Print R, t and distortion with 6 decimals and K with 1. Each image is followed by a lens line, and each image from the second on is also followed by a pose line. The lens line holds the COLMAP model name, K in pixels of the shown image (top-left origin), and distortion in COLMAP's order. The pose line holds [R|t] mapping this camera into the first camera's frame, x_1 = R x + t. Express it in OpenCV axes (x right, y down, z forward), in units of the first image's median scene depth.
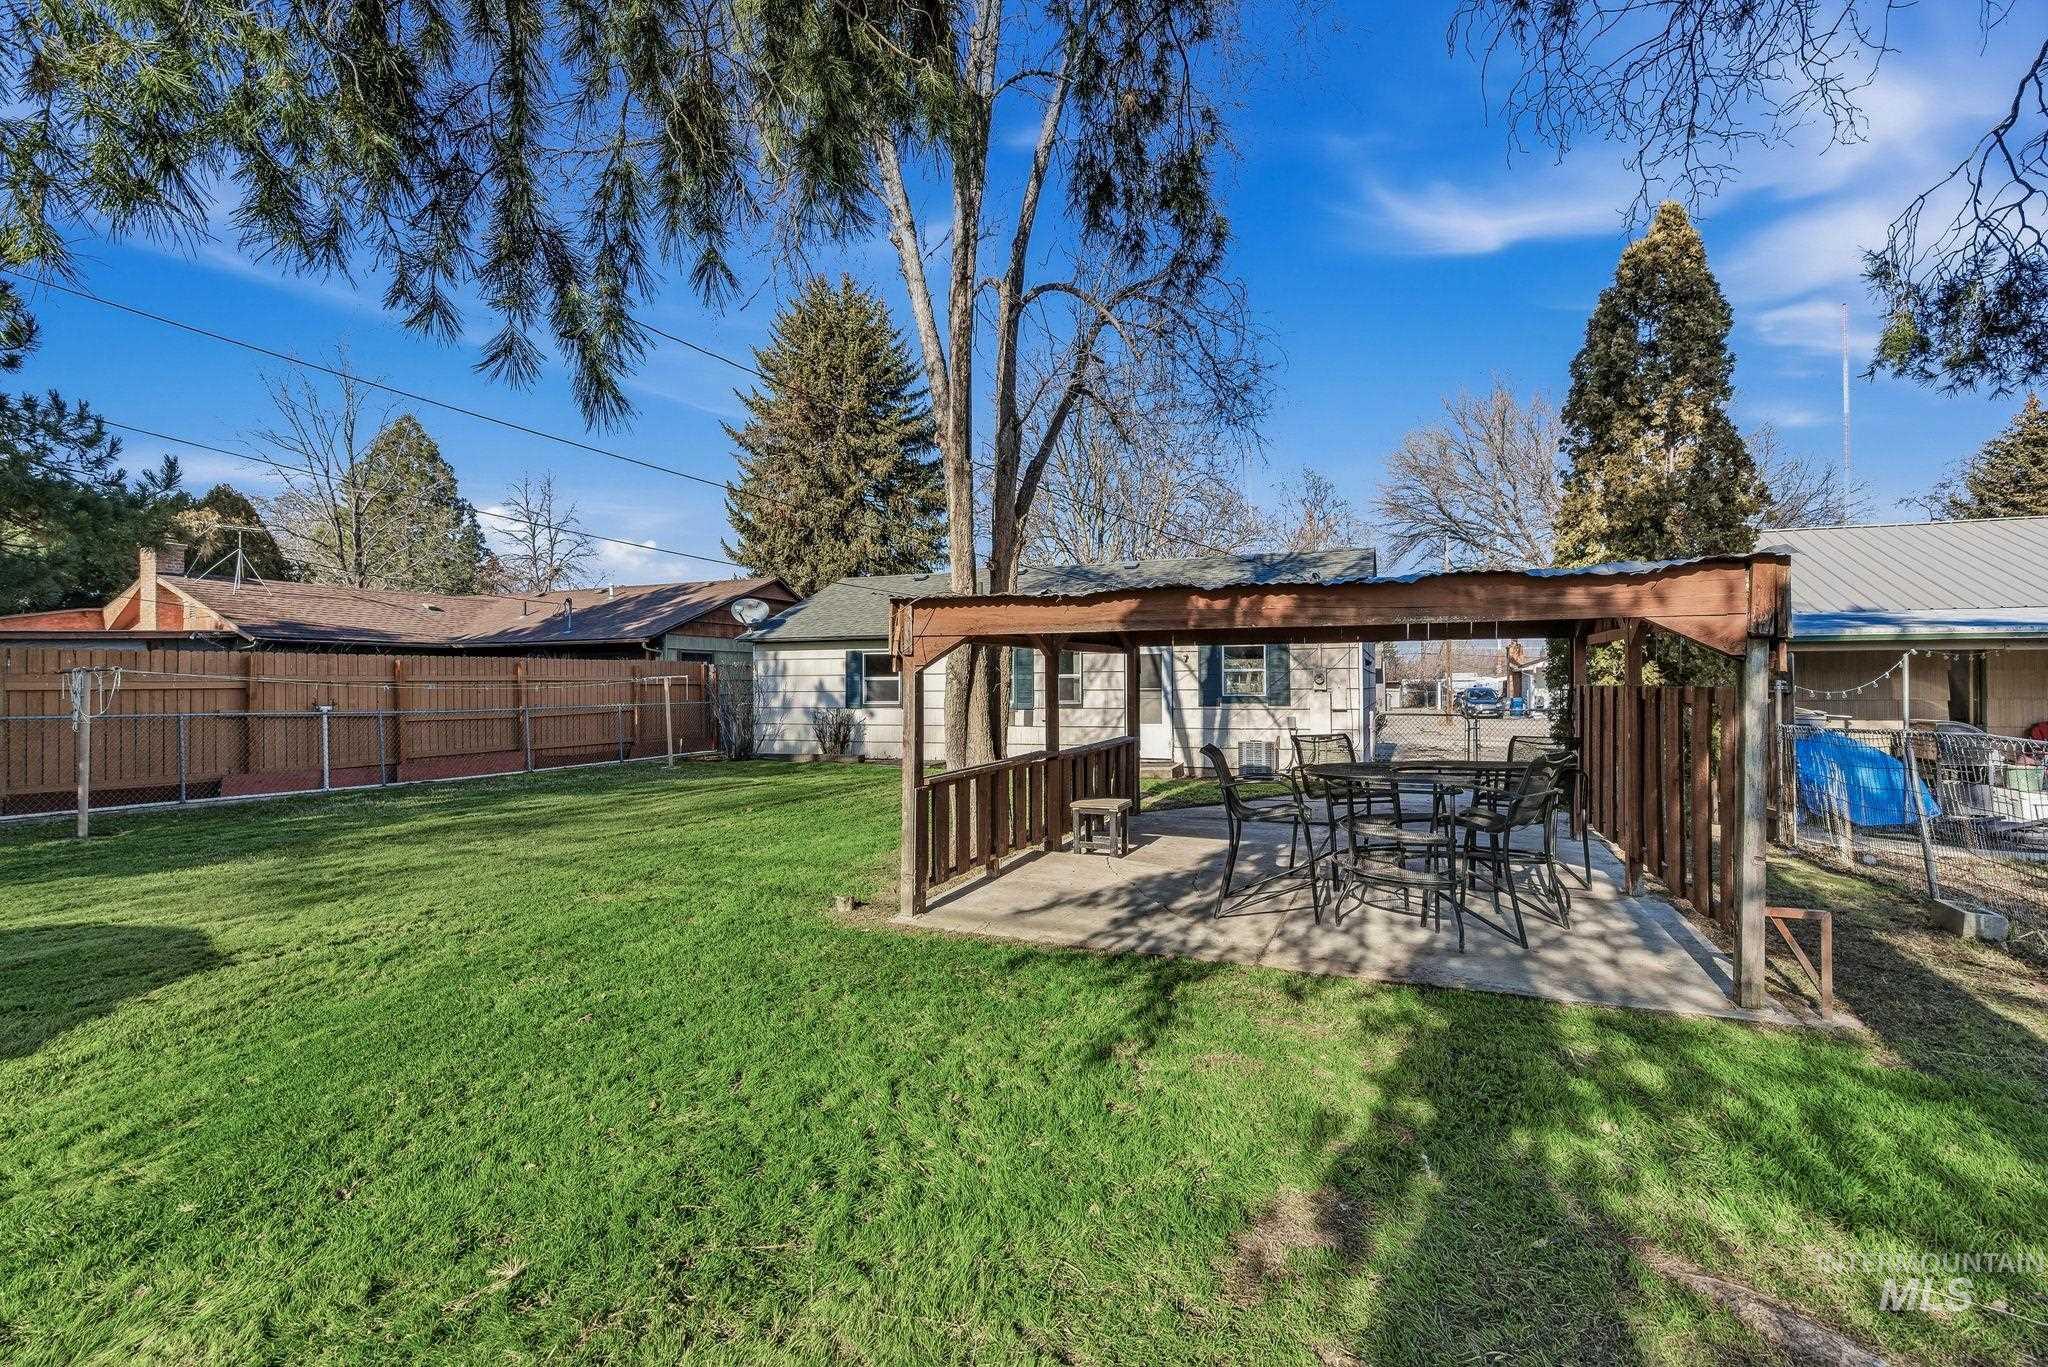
lens RADIAL K [[930.6, 0, 1030.5], [0, 930.6, 684.4], [0, 0, 1]] dist [0.000070, -0.000113]
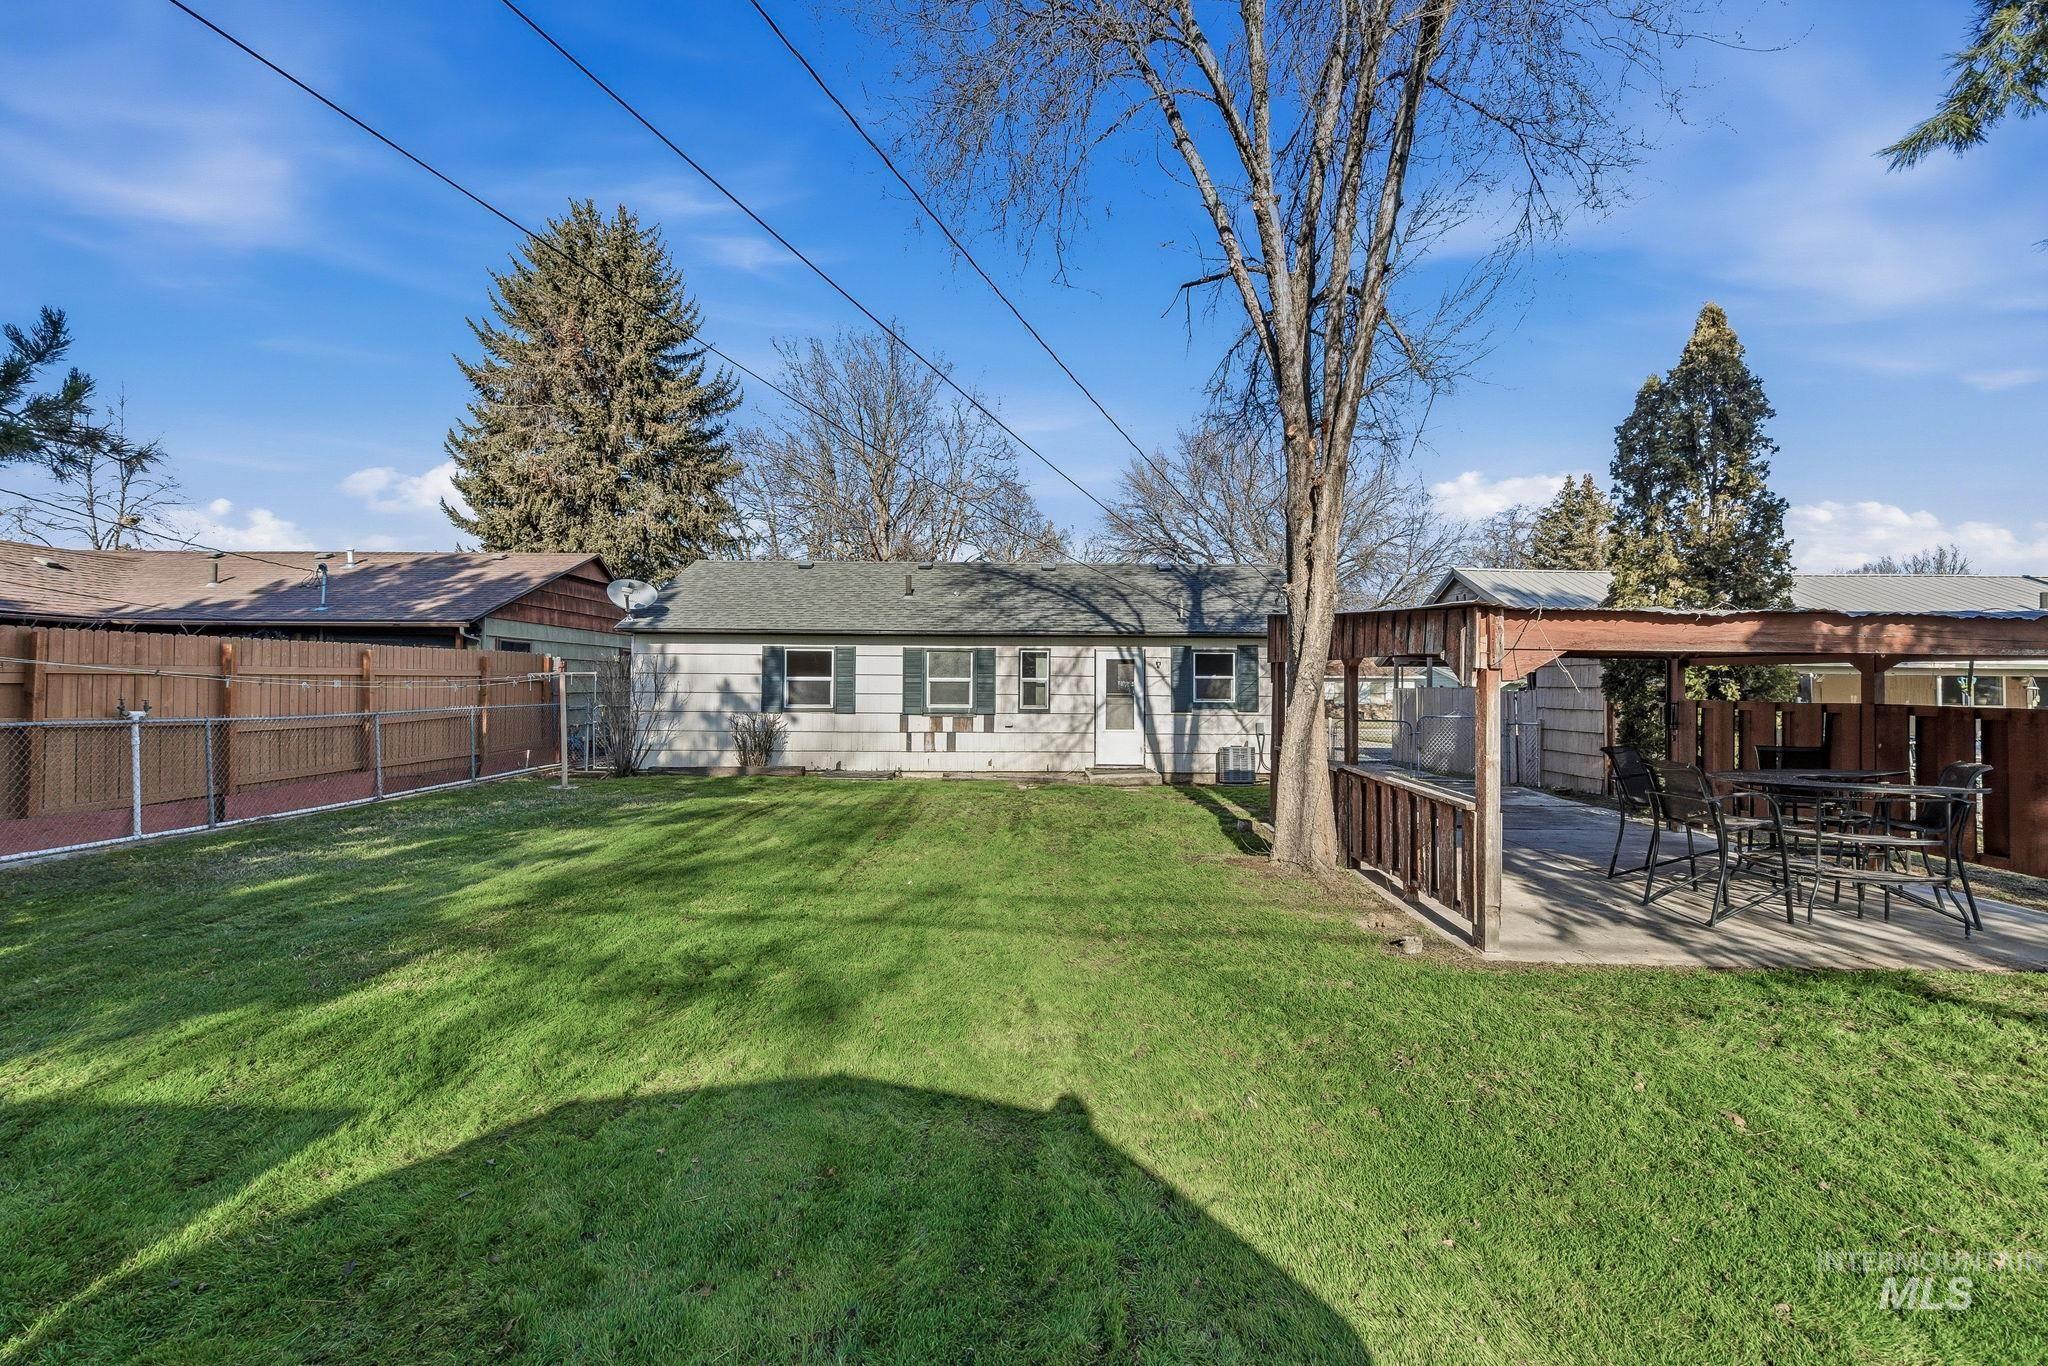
lens RADIAL K [[930.6, 0, 1030.5], [0, 930.6, 683.9], [0, 0, 1]] dist [0.000070, -0.000113]
pose [[0.928076, 0.013610, 0.372142, -0.321675], [-0.014012, 0.999901, -0.001623, -0.003248], [-0.372127, -0.003708, 0.928174, 0.111814]]
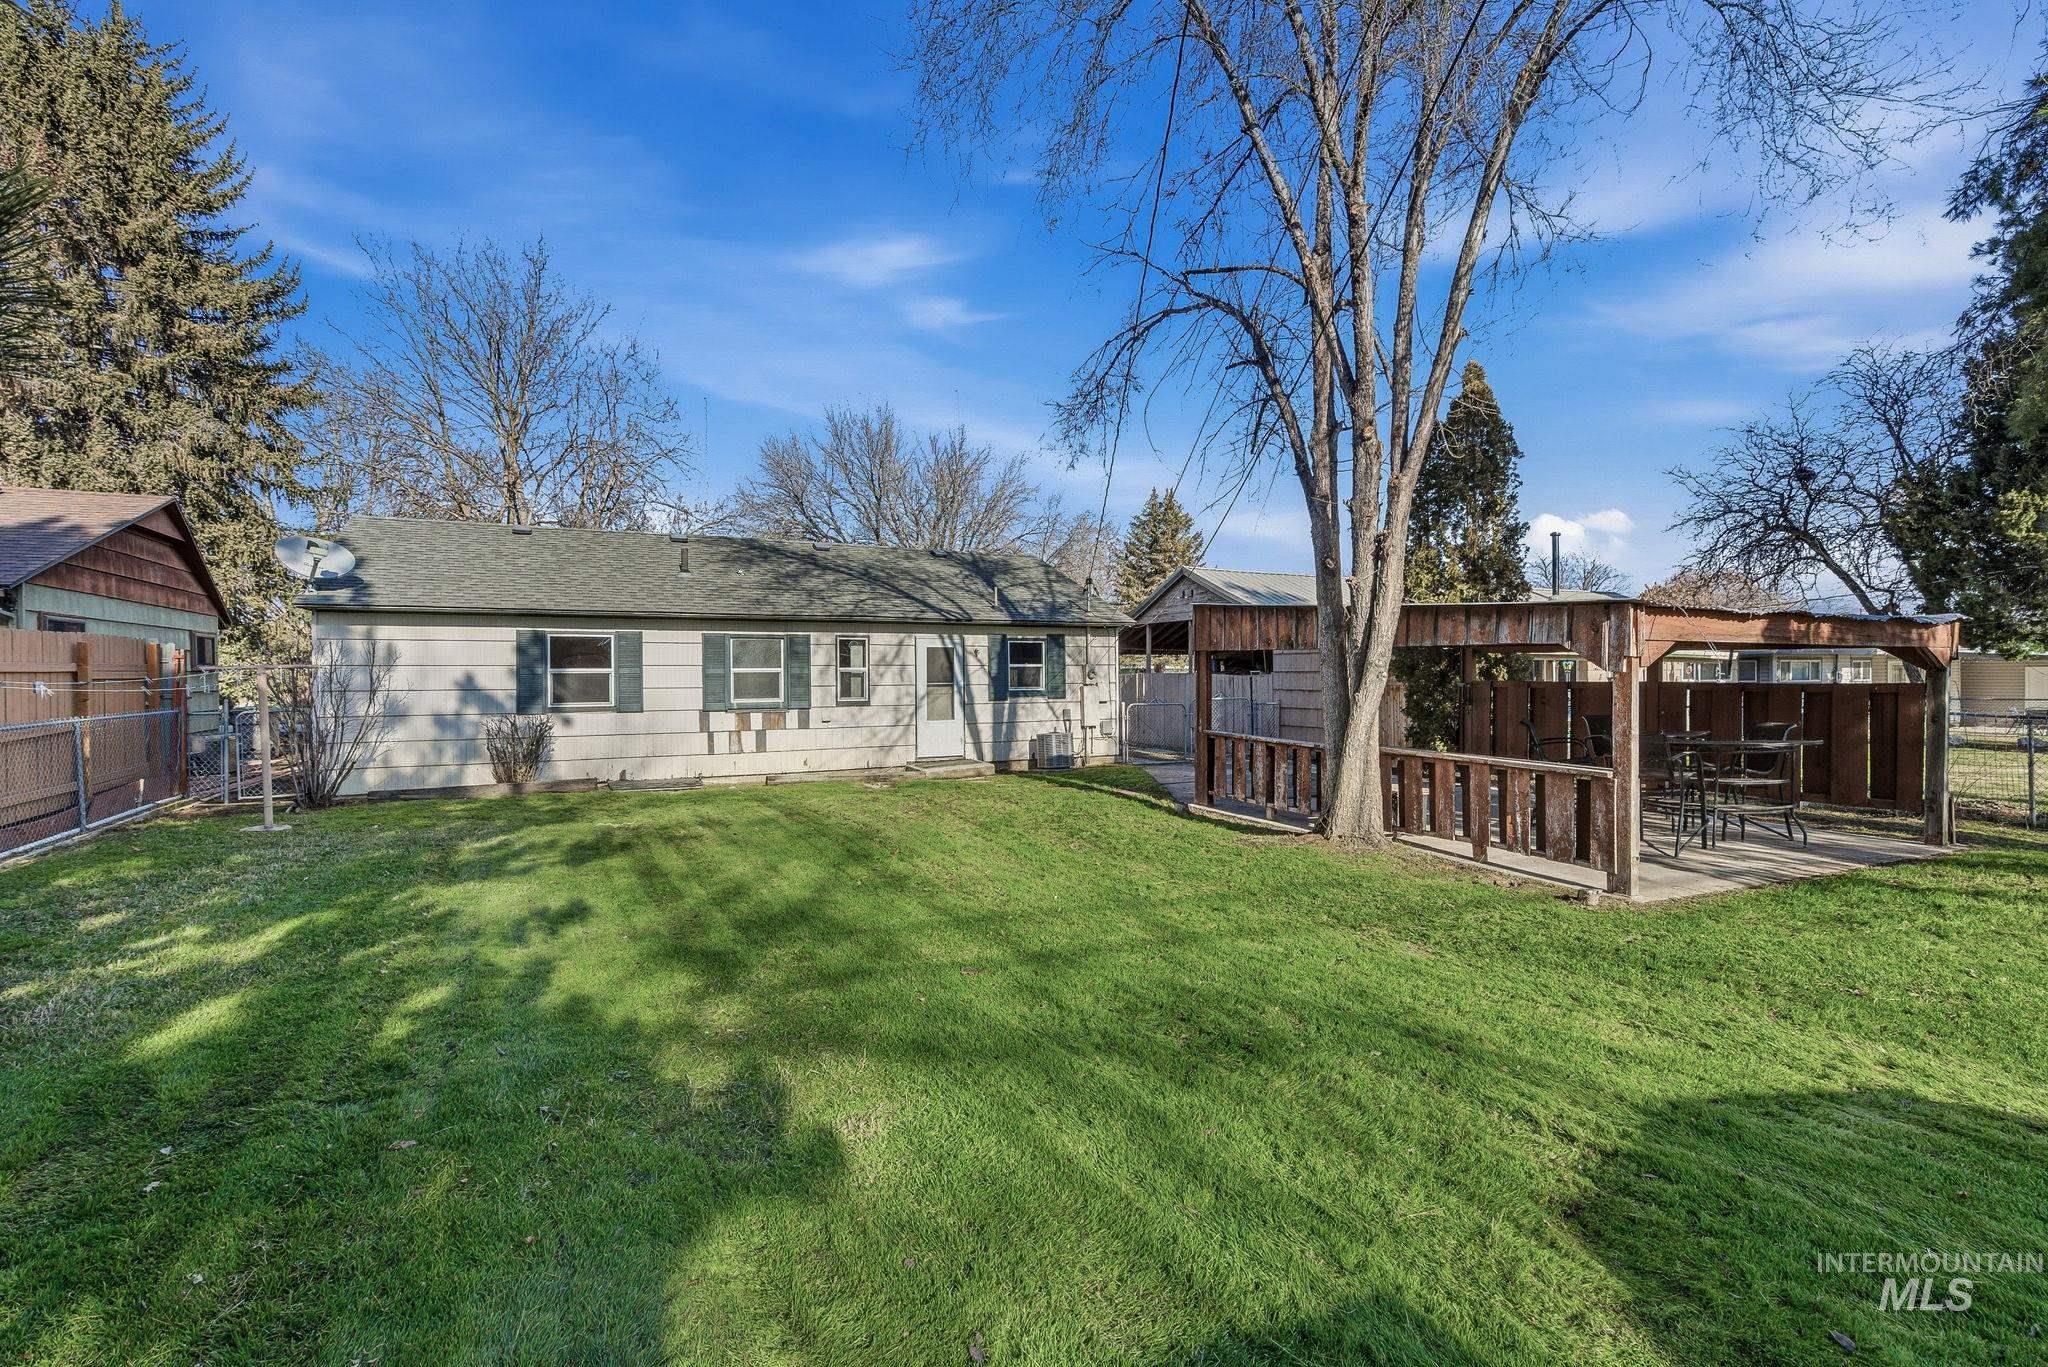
lens RADIAL K [[928.2, 0, 1005.9], [0, 928.2, 699.1], [0, 0, 1]] dist [-0.001541, -0.000353]
pose [[0.666837, -0.017262, 0.745004, -0.525248], [-0.001112, 0.999708, 0.024159, -0.002499], [-0.745203, -0.016939, 0.666622, 0.307319]]
